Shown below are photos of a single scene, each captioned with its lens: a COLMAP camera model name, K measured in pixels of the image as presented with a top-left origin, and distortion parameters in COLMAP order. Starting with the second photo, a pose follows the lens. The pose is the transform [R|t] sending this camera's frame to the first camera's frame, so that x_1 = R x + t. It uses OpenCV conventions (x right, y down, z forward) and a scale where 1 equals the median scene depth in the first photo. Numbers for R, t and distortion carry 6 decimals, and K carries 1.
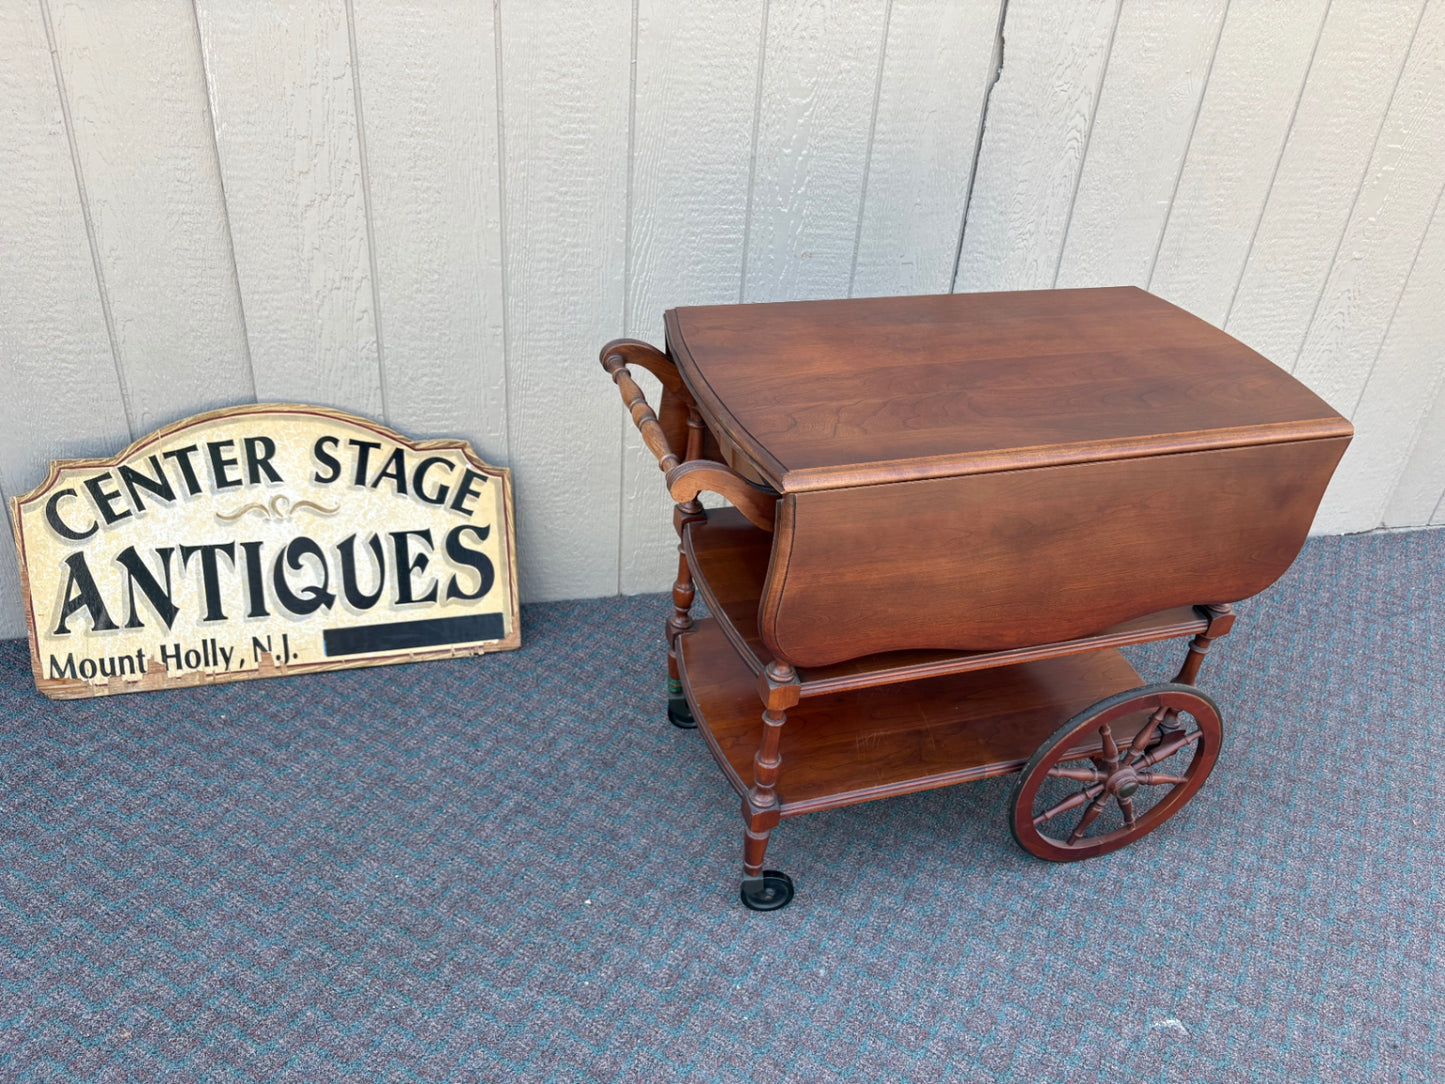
lens RADIAL K [[1105.4, 0, 734.0], [0, 1105.4, 539.5], [0, 0, 1]] dist [0.033722, -0.037685]
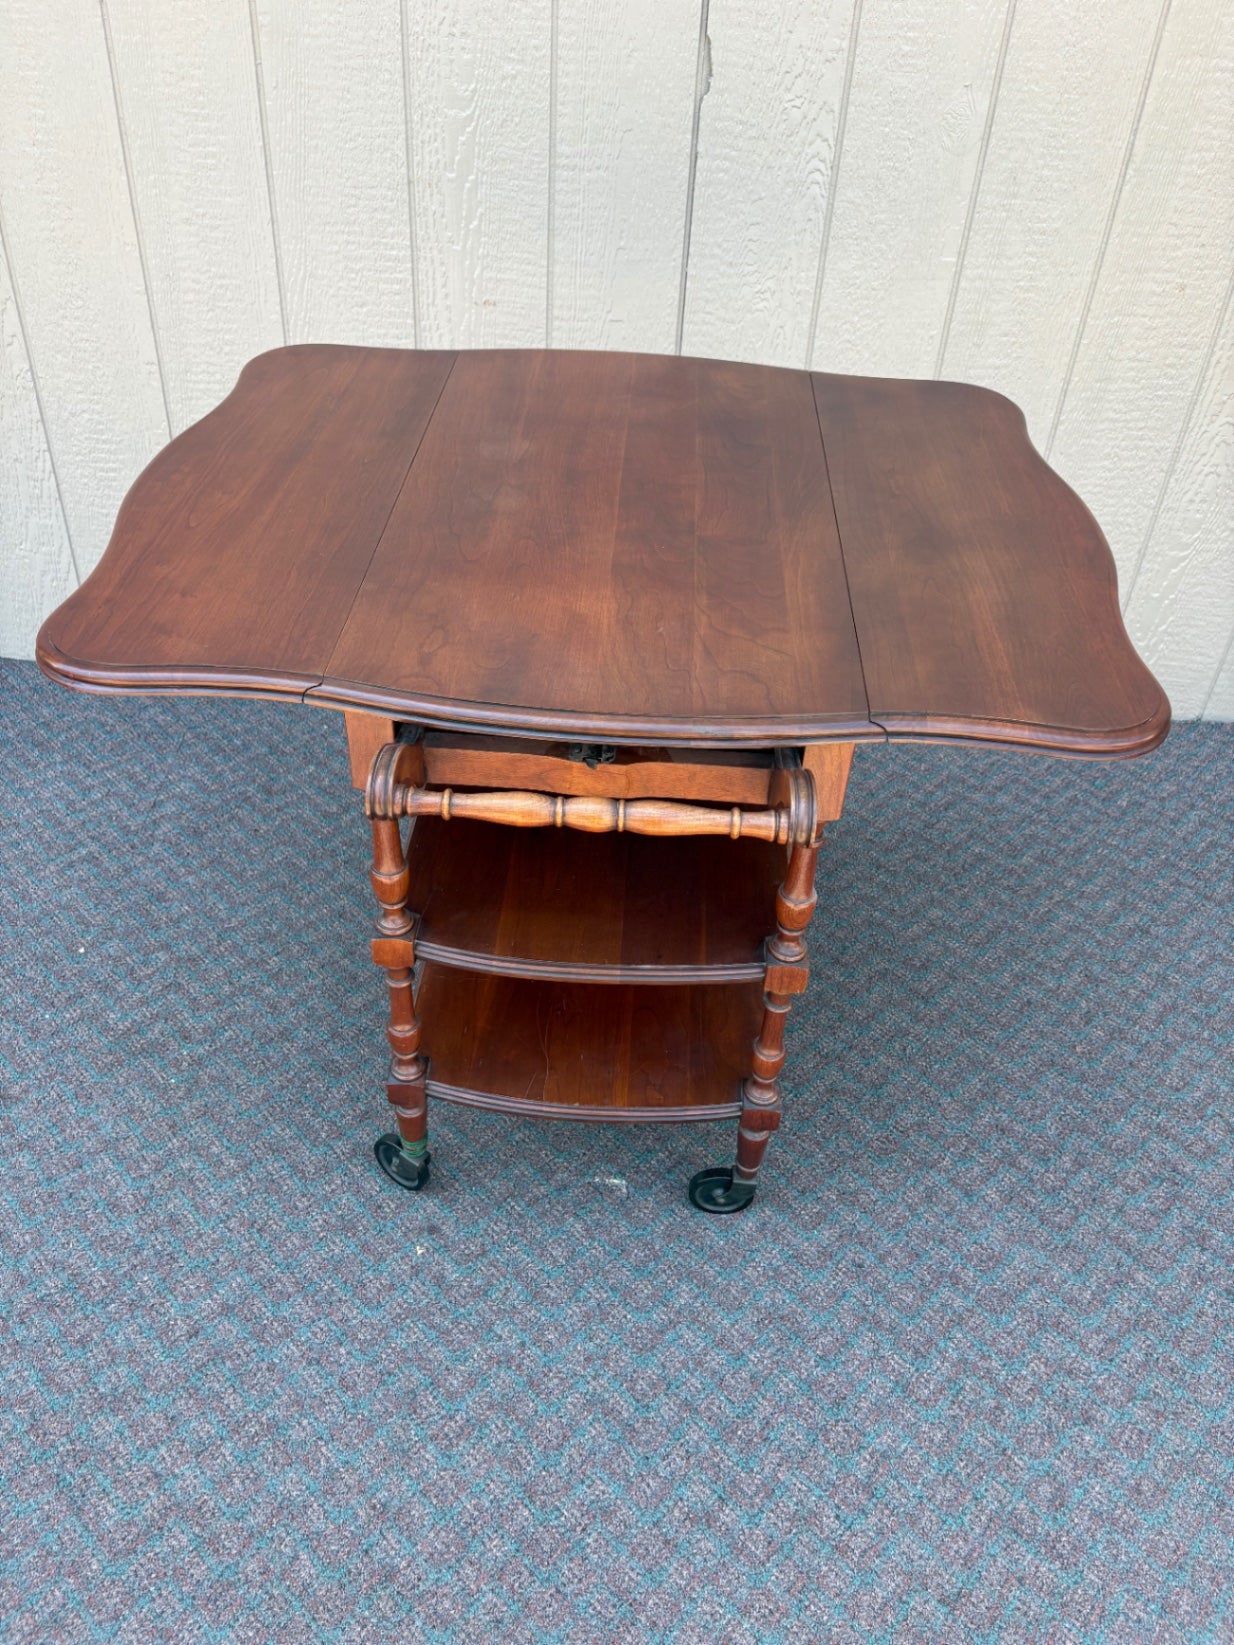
lens RADIAL K [[1258.4, 0, 612.0], [0, 1258.4, 817.2], [0, 0, 1]] dist [0.033722, -0.037685]
pose [[0.959065, 0.142058, -0.244976, 0.485047], [-0.119528, 0.987307, 0.104581, 0.030568], [0.256723, -0.071018, 0.963872, 0.033024]]
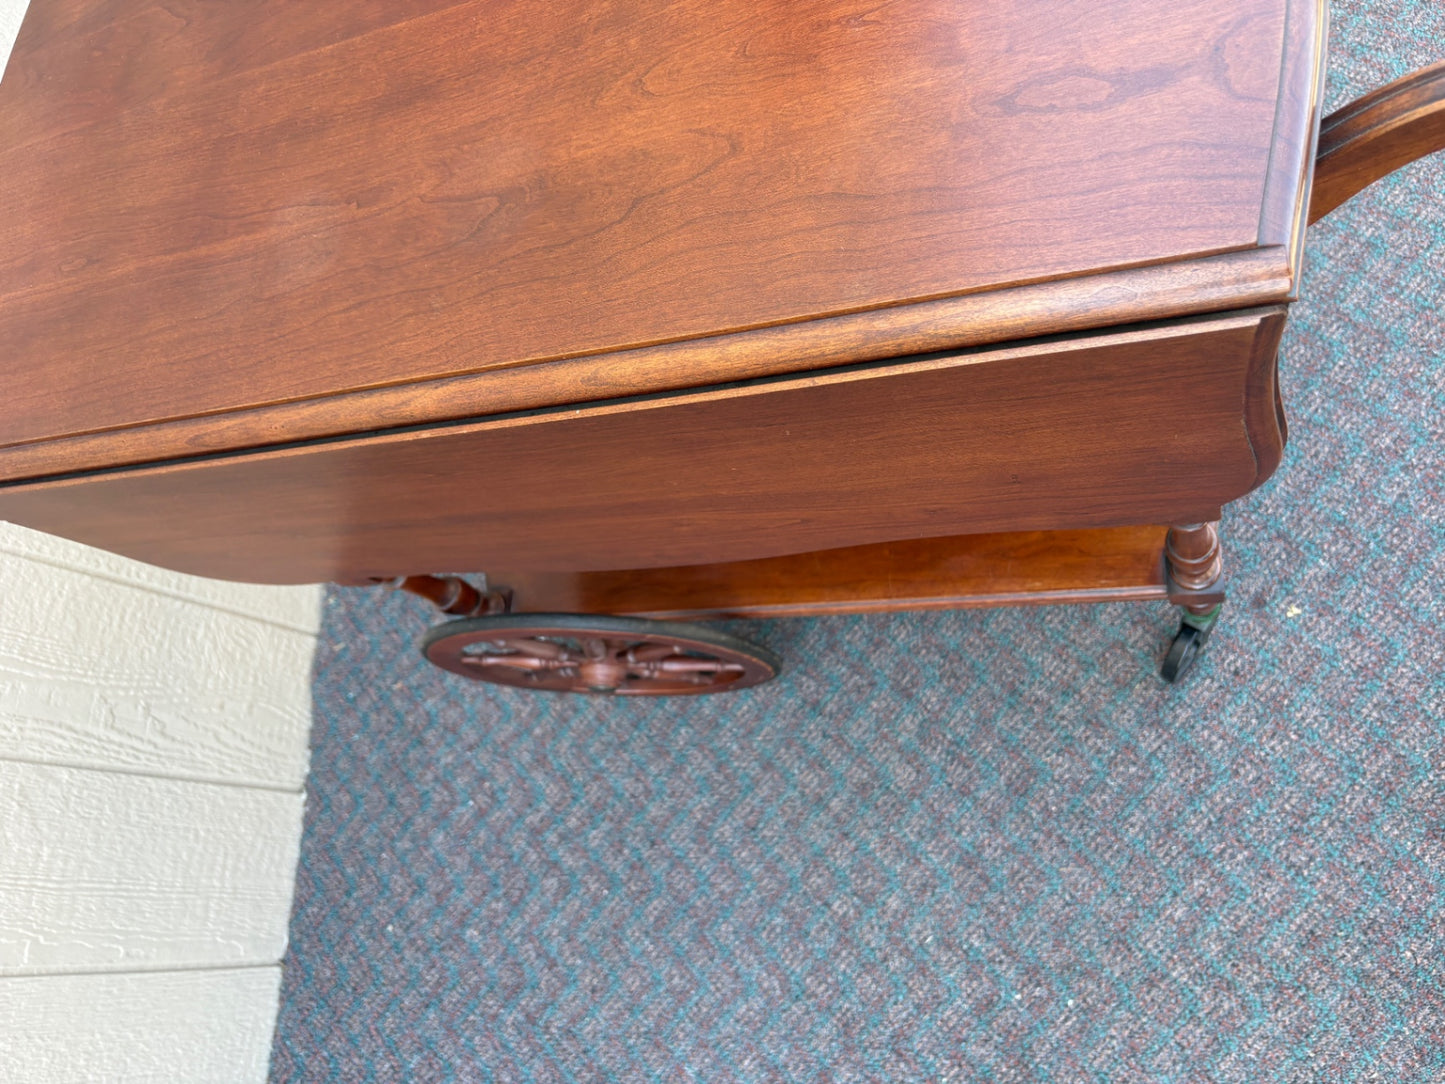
lens RADIAL K [[1105.4, 0, 727.2], [0, 1105.4, 547.2], [0, 0, 1]] dist [0.033722, -0.037685]
pose [[0.219347, -0.968901, 0.114534, 0.124609], [0.833764, 0.247118, 0.493731, -0.126250], [-0.506680, -0.012804, 0.862039, 0.400268]]
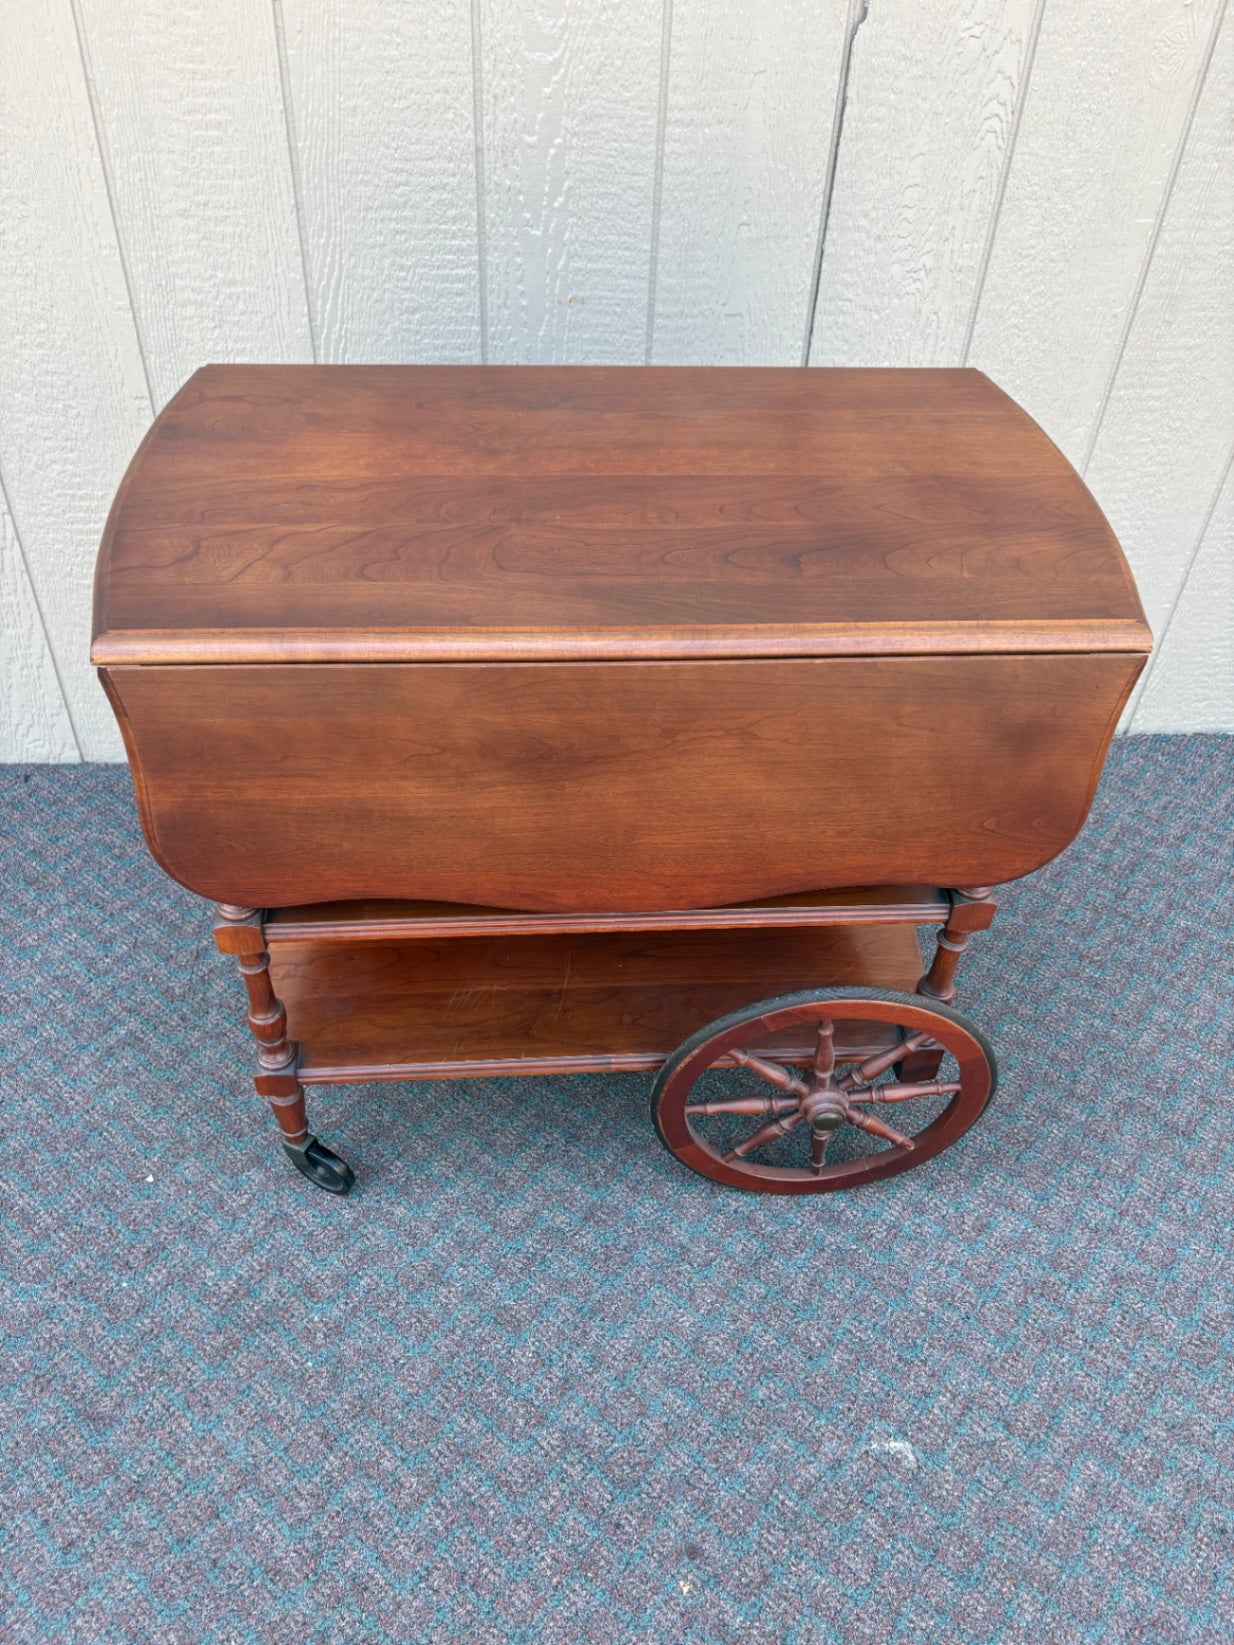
lens RADIAL K [[1258.4, 0, 612.7], [0, 1258.4, 823.1], [0, 0, 1]] dist [0.033722, -0.037685]
pose [[0.984155, 0.079878, -0.158298, 0.251548], [-0.053966, 0.985362, 0.161709, -0.066533], [0.168897, -0.150604, 0.974060, 0.192754]]
